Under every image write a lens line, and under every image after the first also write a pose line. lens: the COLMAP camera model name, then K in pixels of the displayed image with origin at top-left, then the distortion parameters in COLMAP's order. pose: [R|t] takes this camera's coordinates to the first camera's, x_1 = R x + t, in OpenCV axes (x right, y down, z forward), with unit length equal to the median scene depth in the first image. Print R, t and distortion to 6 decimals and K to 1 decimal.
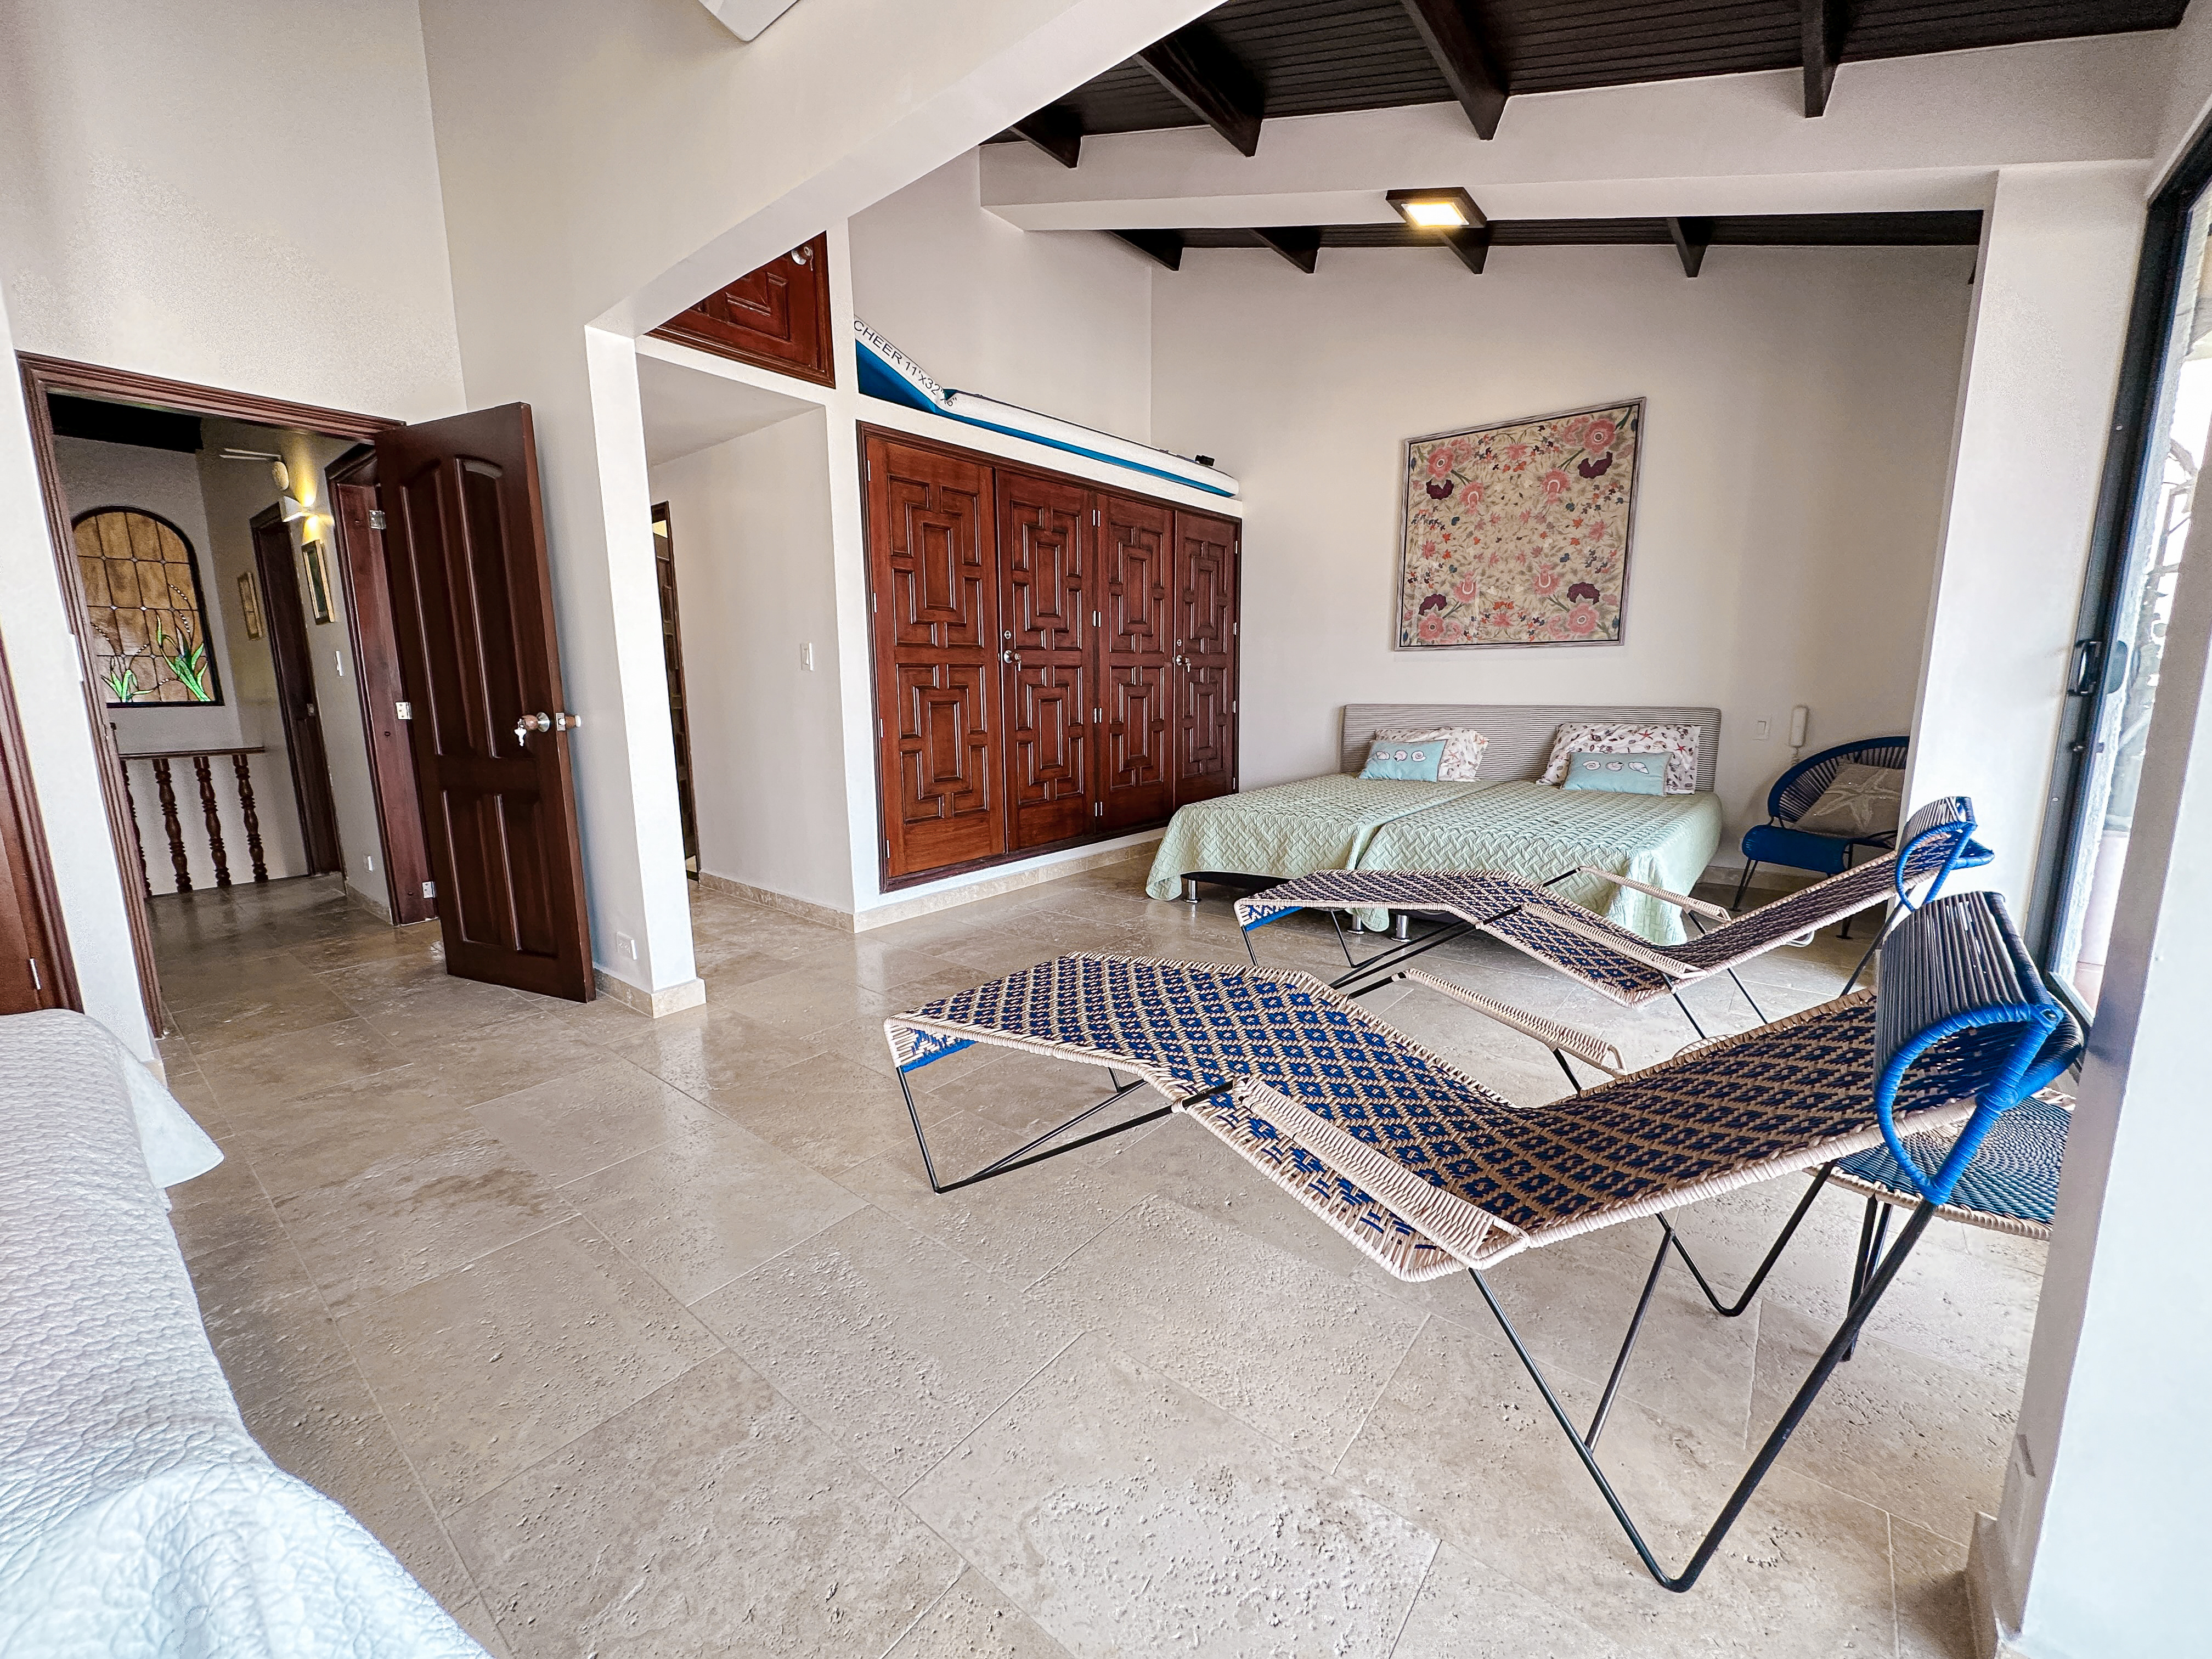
lens RADIAL K [[885.5, 0, 1104.0], [0, 885.5, 829.8], [0, 0, 1]] dist [-0.003764, 0.001460]
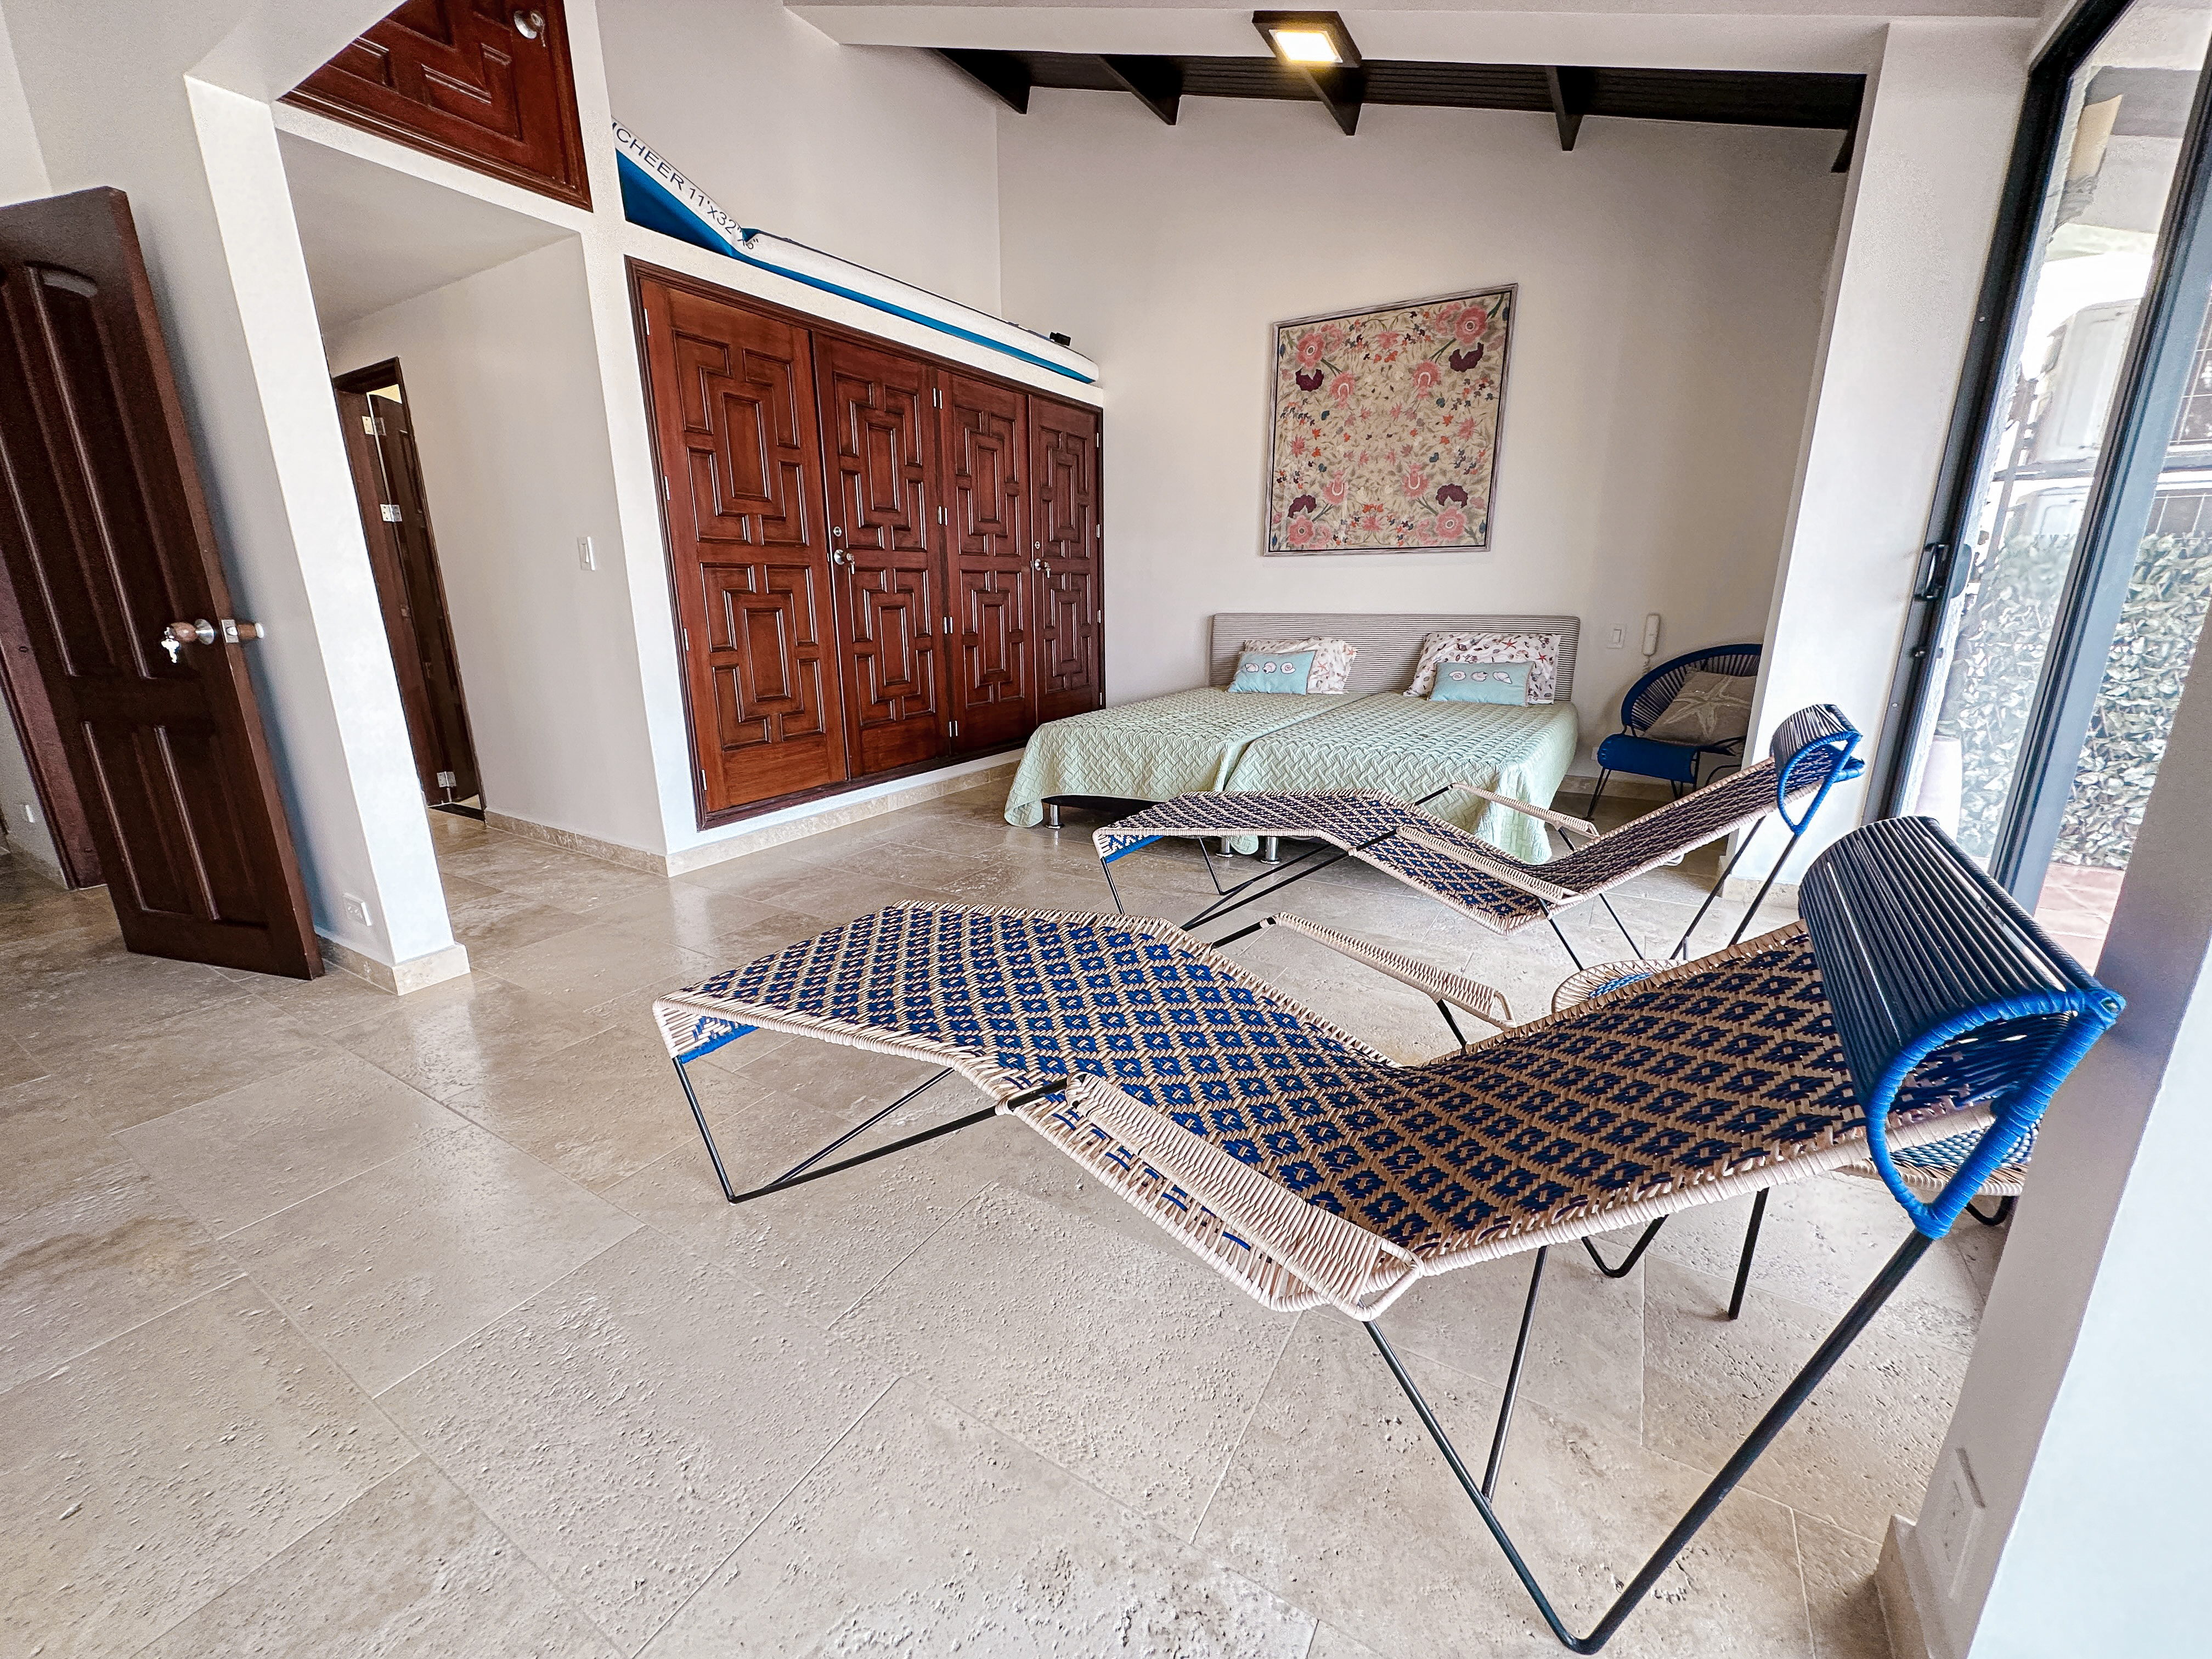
lens RADIAL K [[885.5, 0, 1104.5], [0, 885.5, 830.1], [0, 0, 1]] dist [-0.003764, 0.001460]
pose [[0.990142, -0.032946, 0.136140, 0.022944], [0.019927, 0.995191, 0.095907, -0.004284], [-0.138645, -0.092249, 0.986036, 0.067499]]
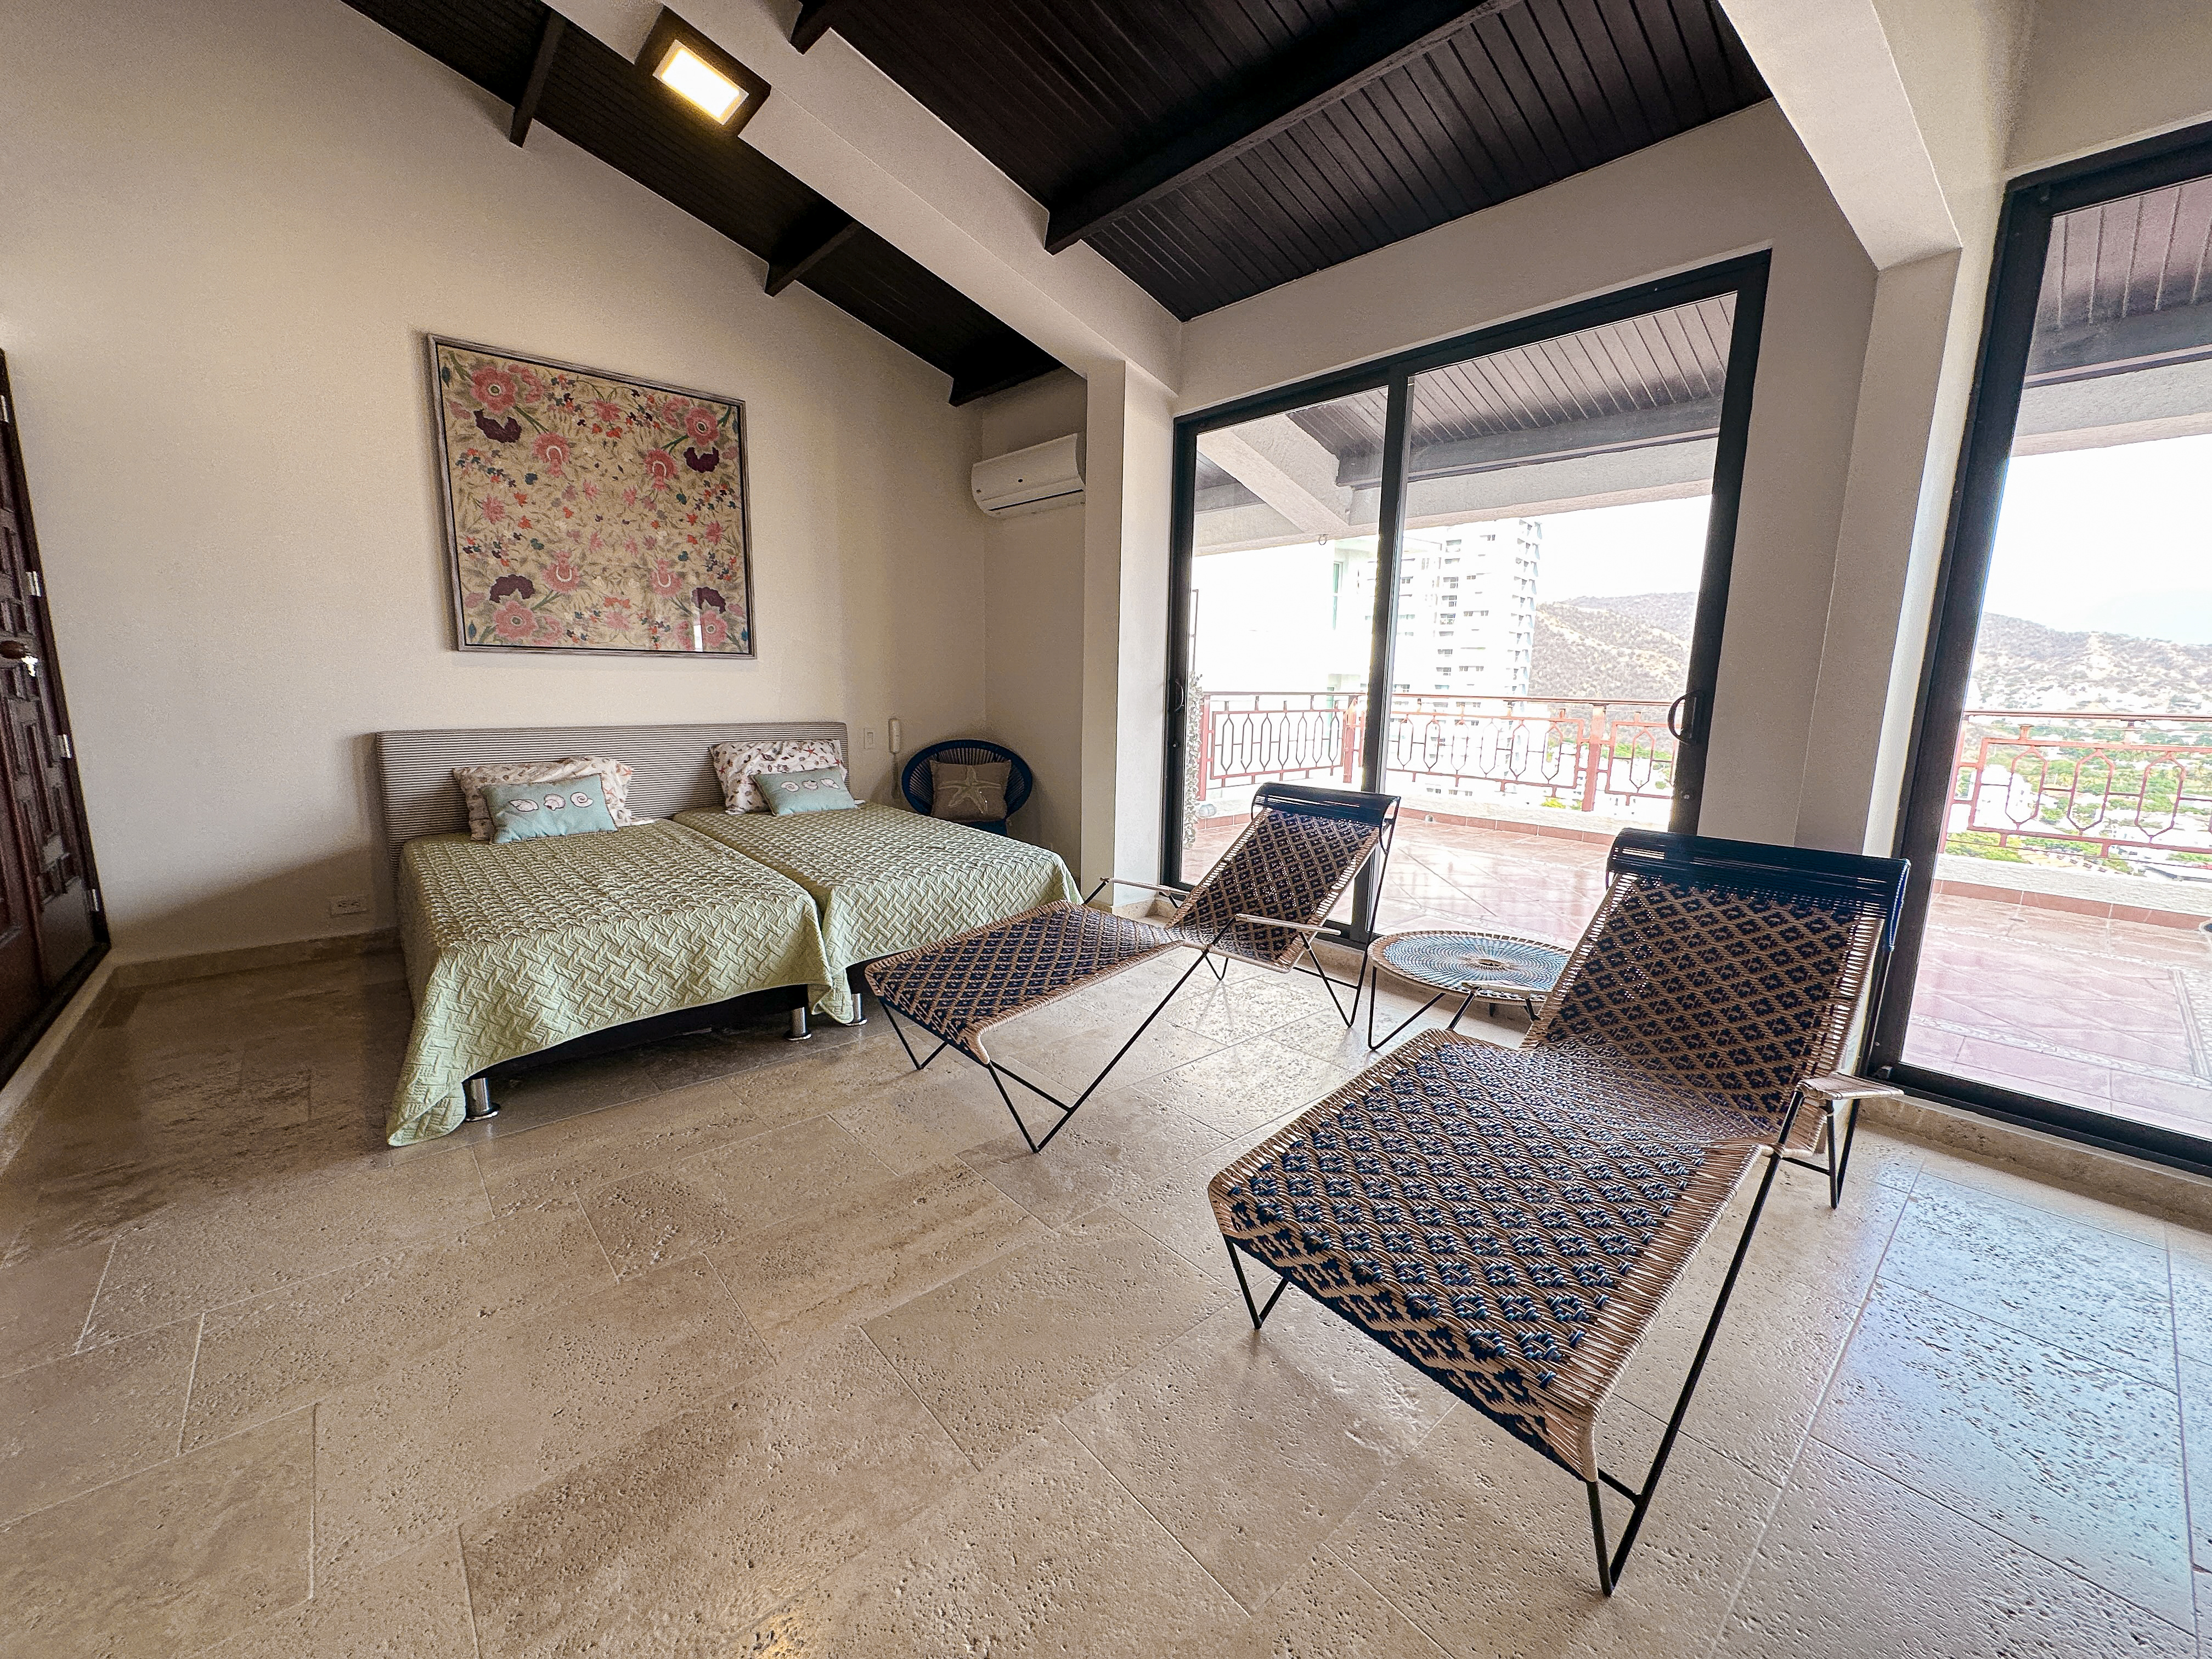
lens RADIAL K [[885.5, 0, 1106.7], [0, 885.5, 824.2], [0, 0, 1]] dist [-0.003764, 0.001460]
pose [[0.160152, -0.146859, 0.976106, -0.315089], [0.150335, 0.980963, 0.122924, -0.095335], [-0.975577, 0.127056, 0.179181, 0.485089]]
